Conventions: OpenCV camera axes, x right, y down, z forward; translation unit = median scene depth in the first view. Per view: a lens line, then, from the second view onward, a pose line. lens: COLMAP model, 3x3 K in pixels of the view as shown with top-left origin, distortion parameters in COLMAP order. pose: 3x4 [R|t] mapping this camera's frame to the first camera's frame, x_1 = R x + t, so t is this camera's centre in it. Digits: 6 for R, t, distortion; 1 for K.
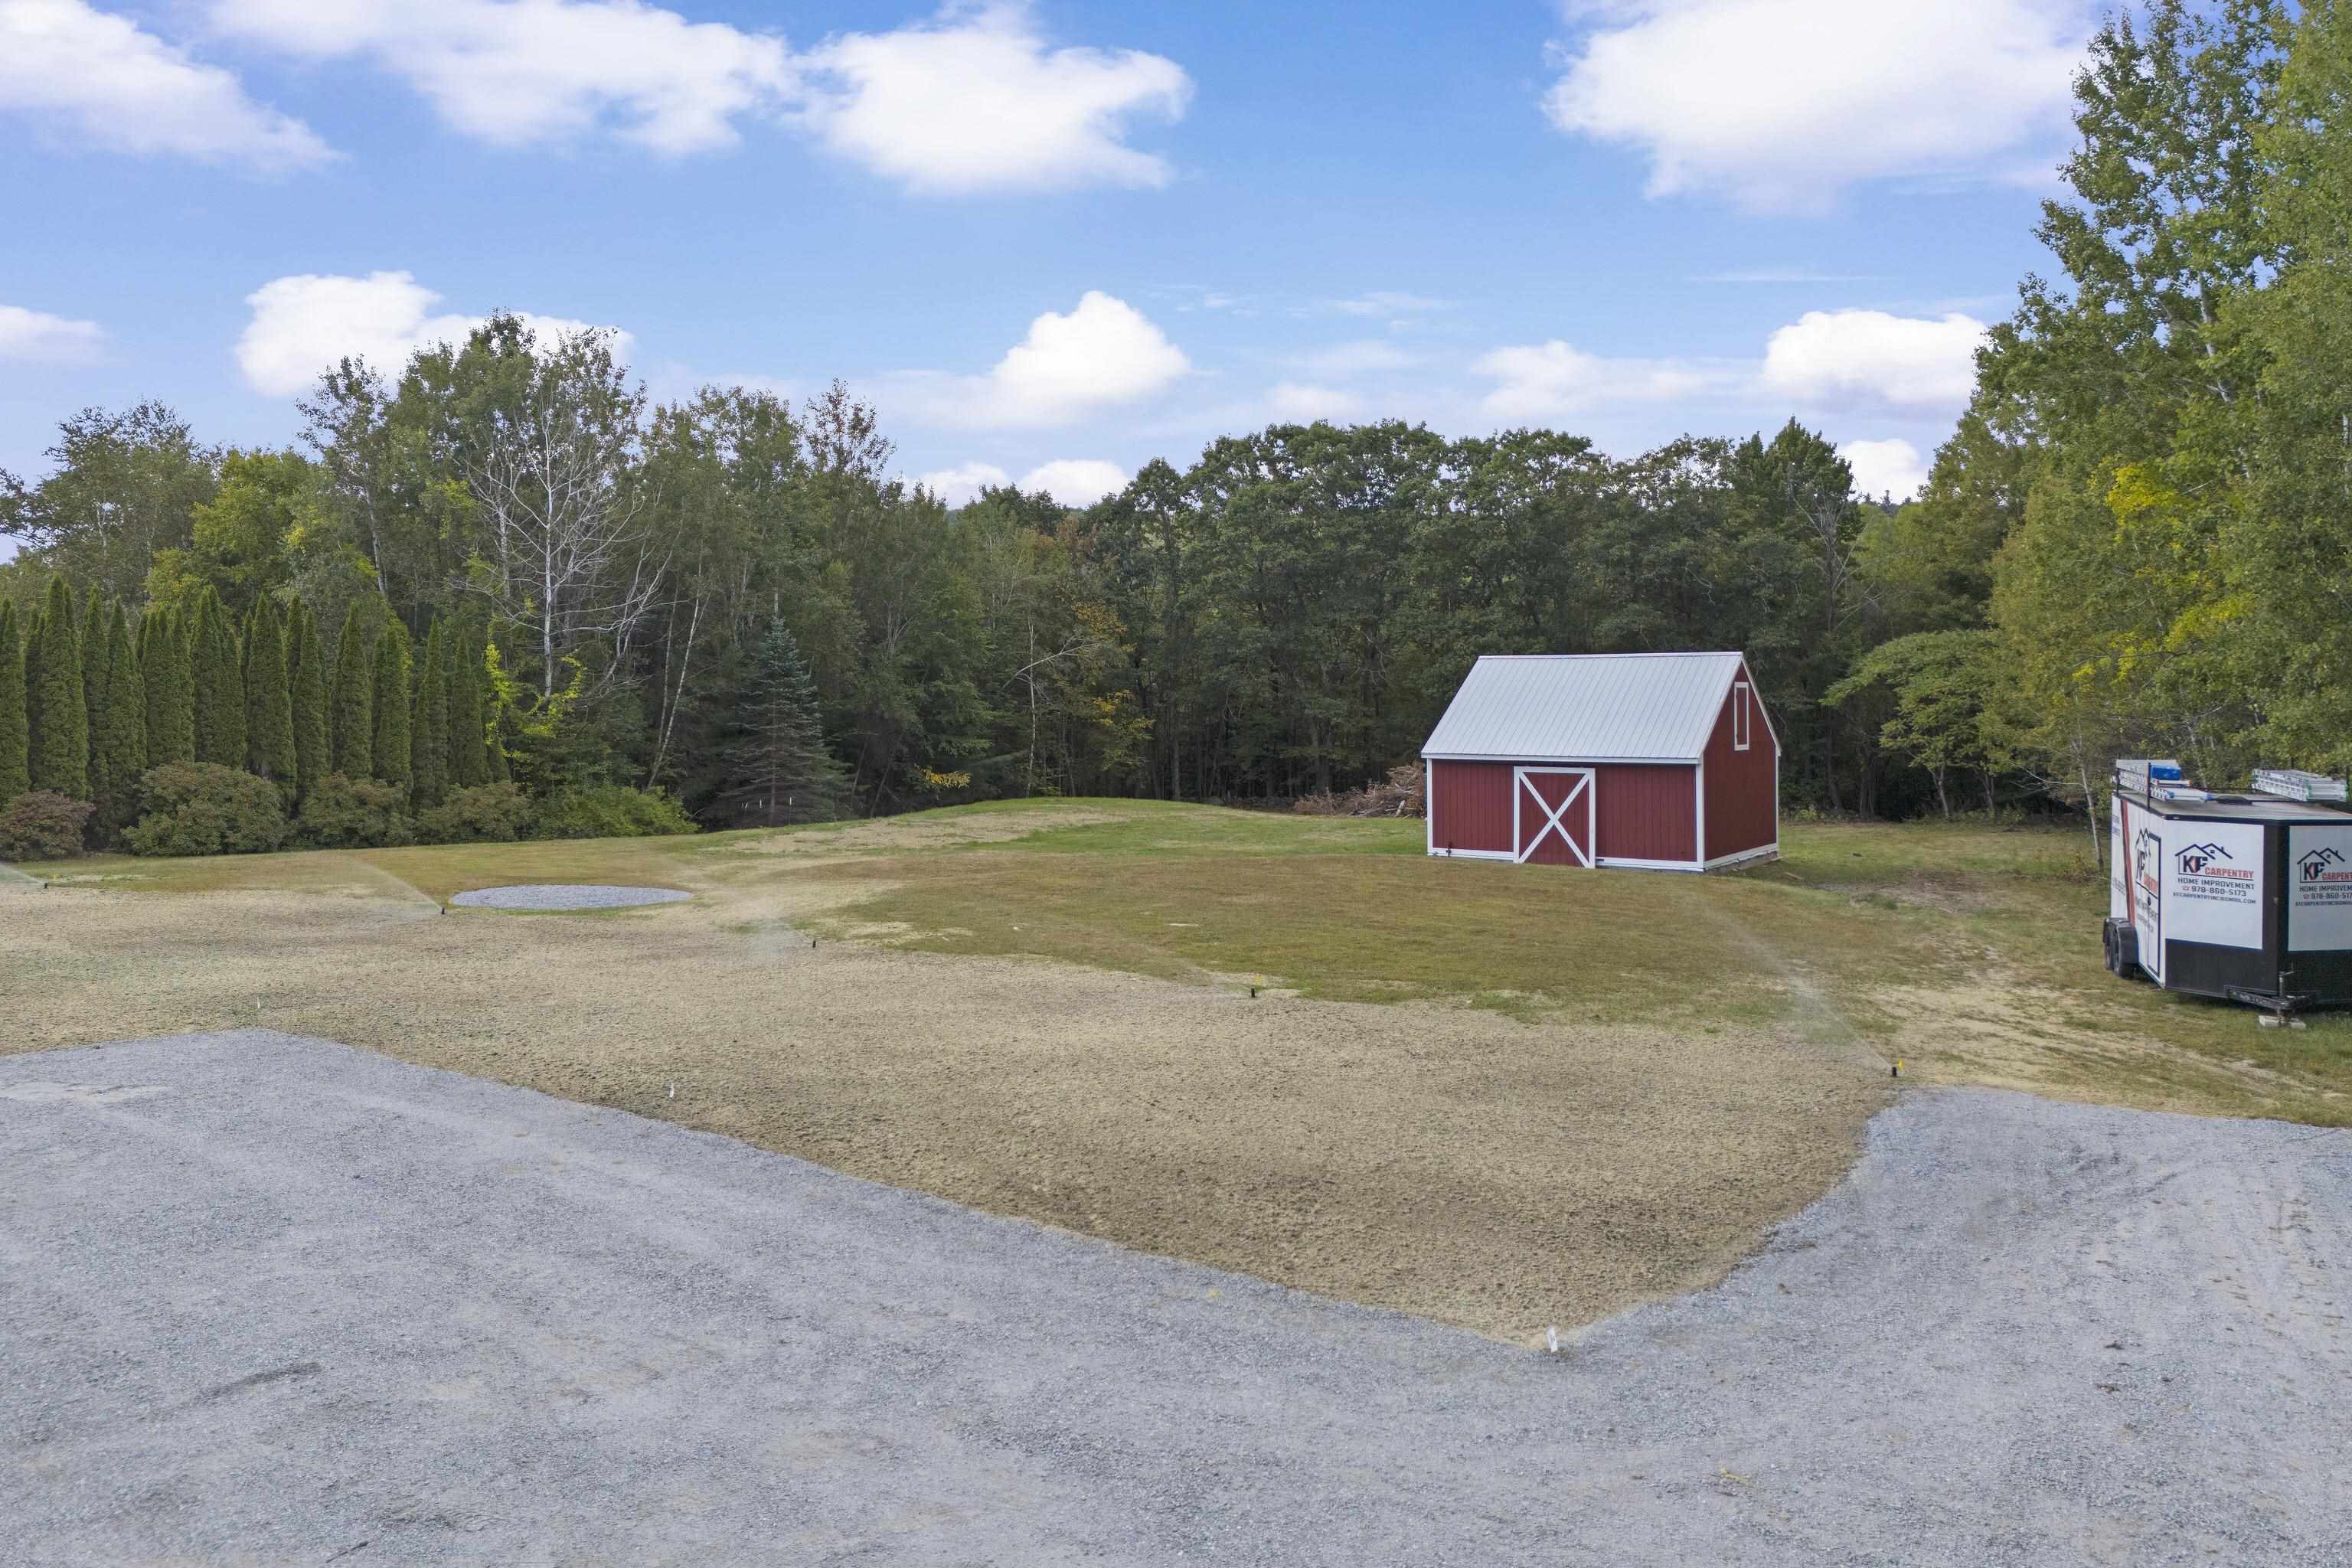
lens RADIAL K [[1743.6, 0, 1181.1], [0, 1743.6, 670.6], [0, 0, 1]] dist [0.066130, -0.062478]
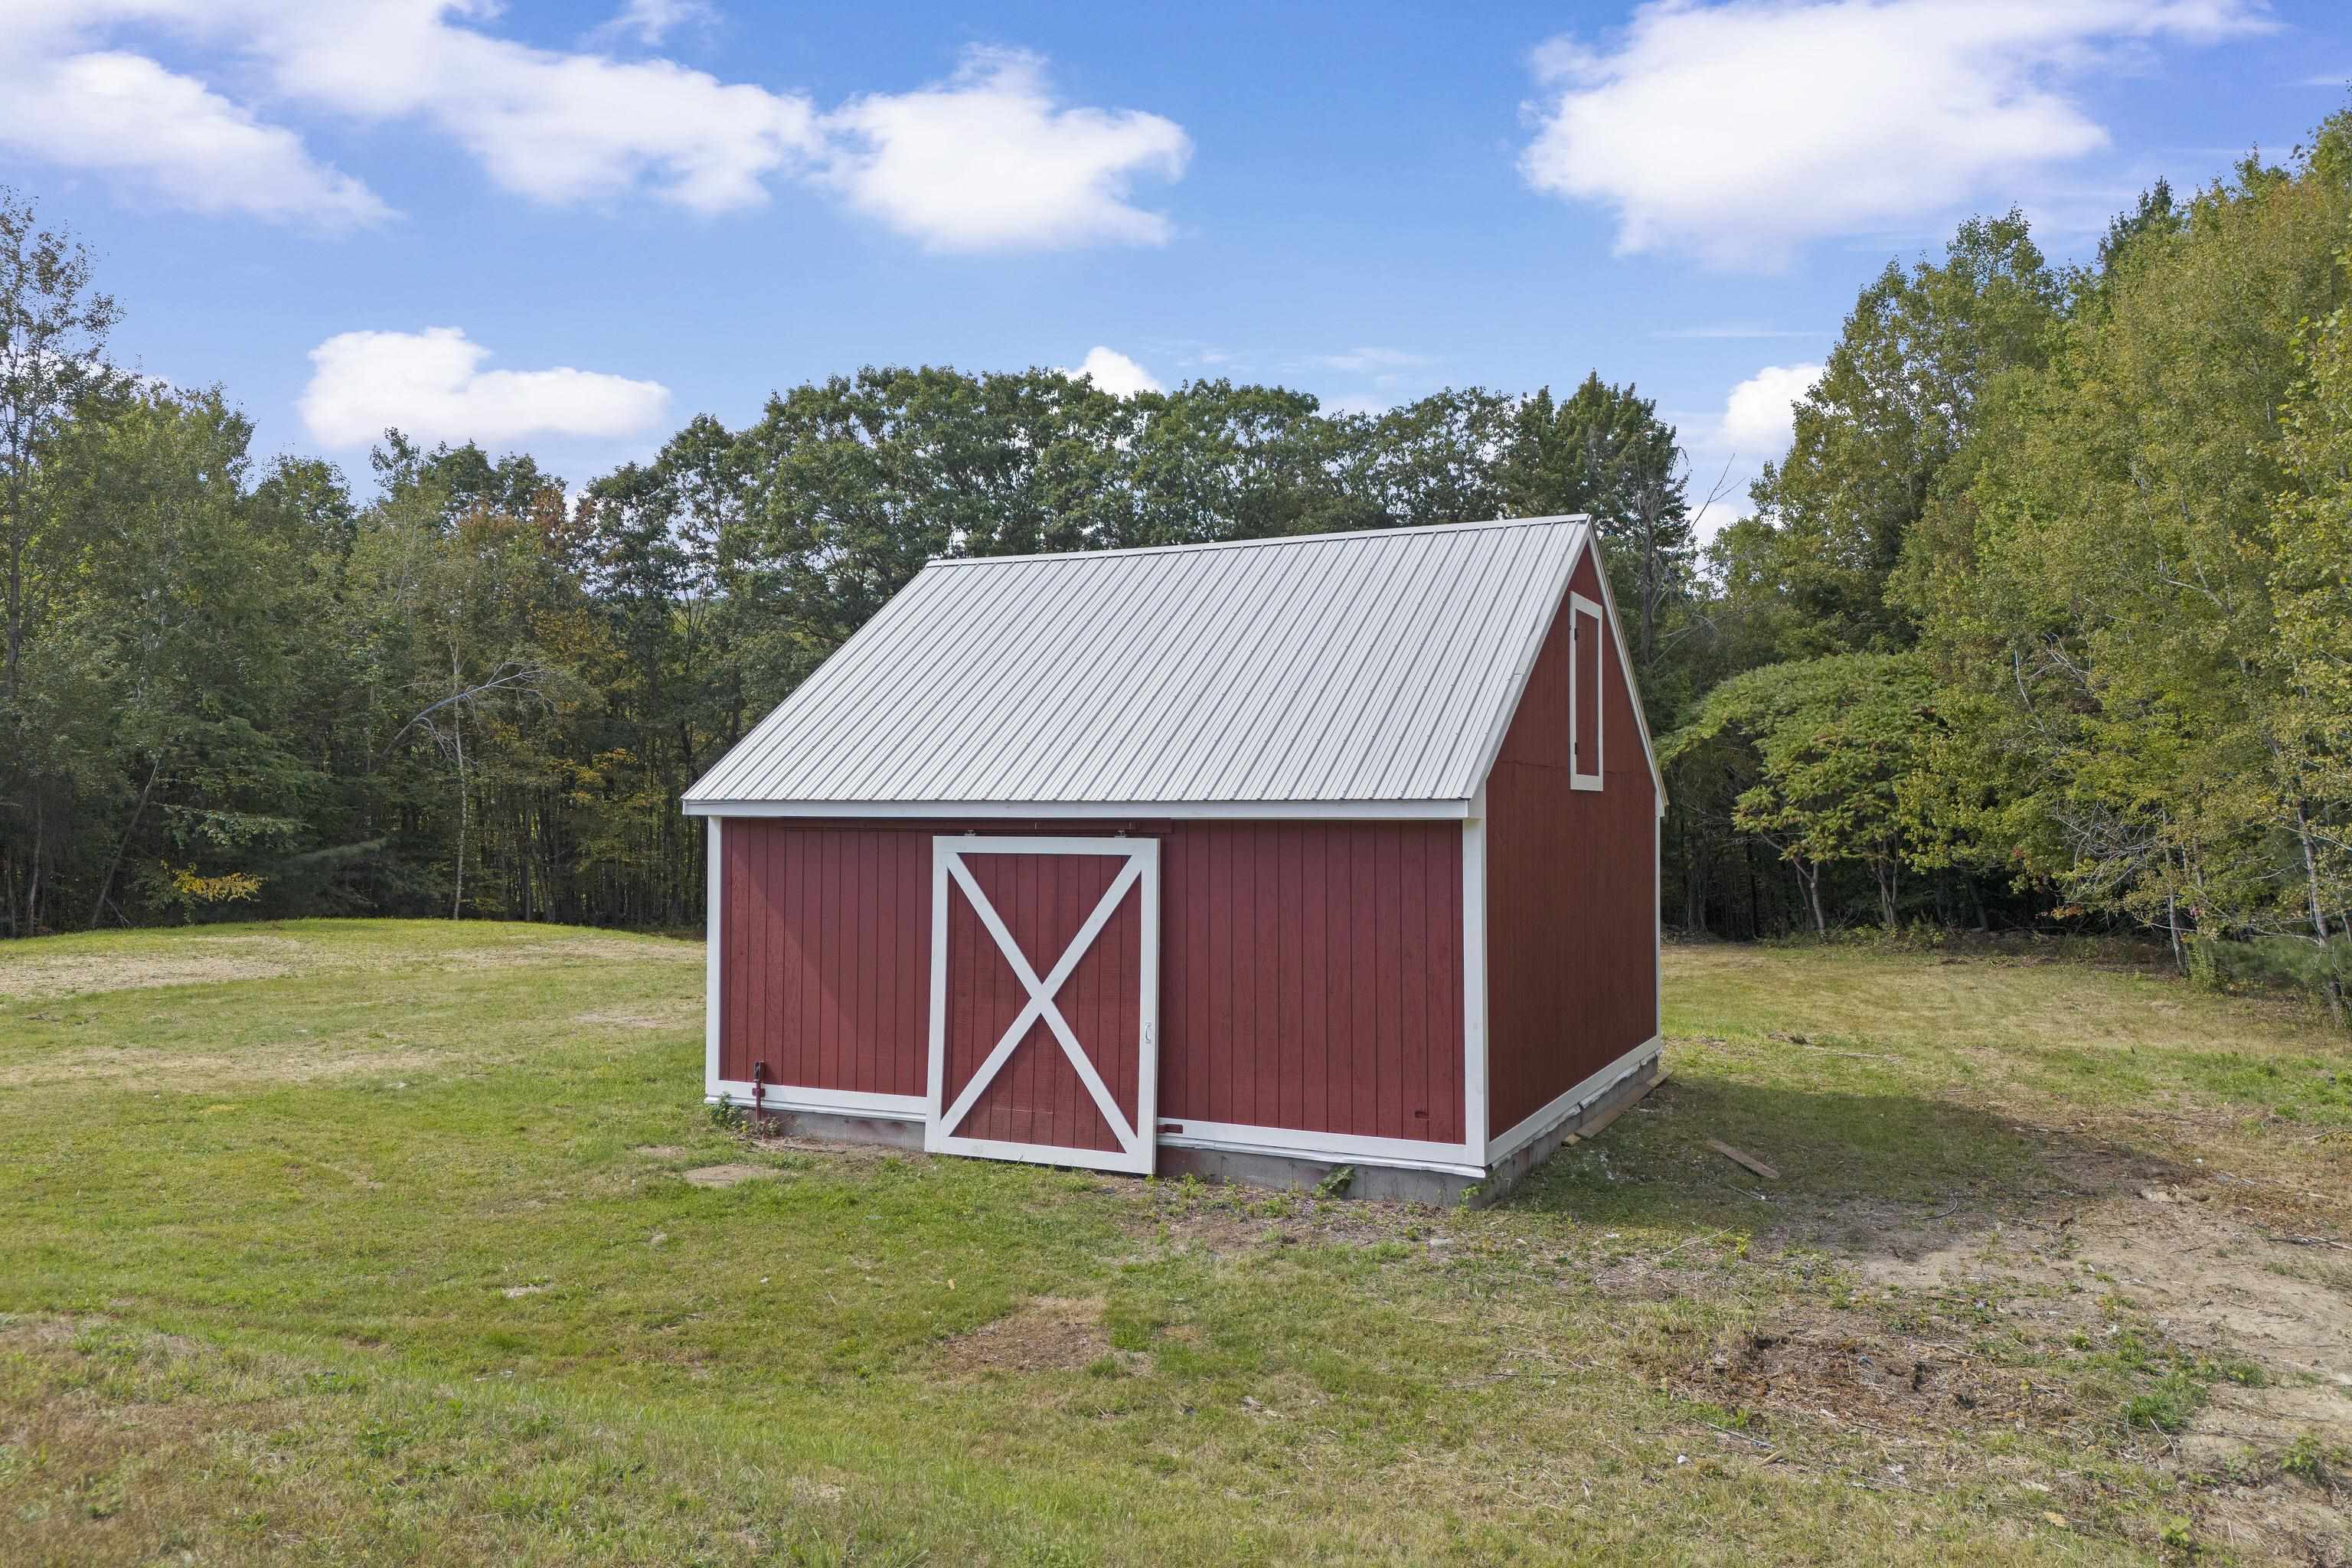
lens RADIAL K [[1743.6, 0, 1181.1], [0, 1743.6, 670.6], [0, 0, 1]] dist [0.066130, -0.062478]
pose [[0.992142, 0.011779, 0.124558, 0.113518], [-0.004307, 0.998184, -0.060085, 0.025250], [-0.125039, 0.059077, 0.990391, 0.386086]]
